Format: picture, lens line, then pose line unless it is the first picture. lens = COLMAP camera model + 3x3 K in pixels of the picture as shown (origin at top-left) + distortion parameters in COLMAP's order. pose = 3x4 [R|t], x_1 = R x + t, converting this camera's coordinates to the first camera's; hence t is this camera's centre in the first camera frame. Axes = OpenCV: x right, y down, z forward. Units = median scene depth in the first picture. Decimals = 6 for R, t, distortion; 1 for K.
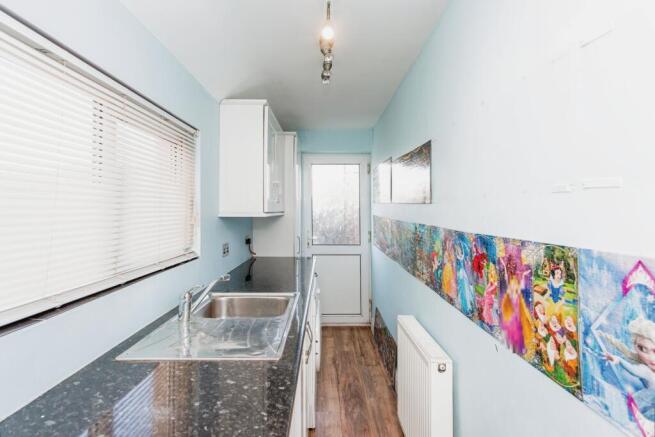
lens RADIAL K [[316.4, 0, 327.1], [0, 316.4, 215.1], [0, 0, 1]] dist [0.004246, 0.000177]
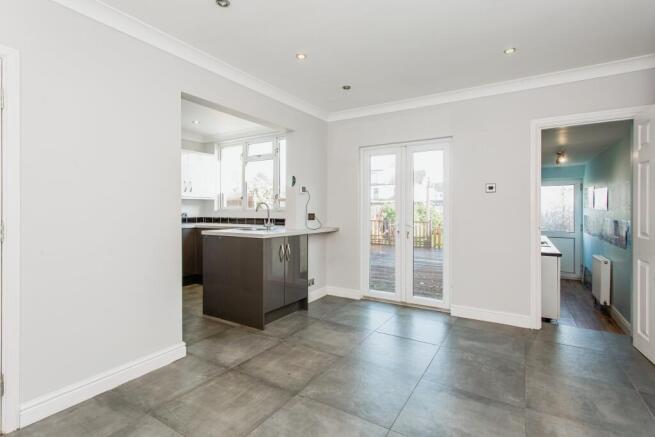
lens RADIAL K [[316.4, 0, 326.0], [0, 316.4, 216.6], [0, 0, 1]] dist [0.004246, 0.000177]
pose [[0.846495, 0.010660, -0.532290, -0.120300], [-0.005825, 0.999925, 0.010761, -0.001425], [0.532365, -0.006009, 0.846494, -1.169502]]
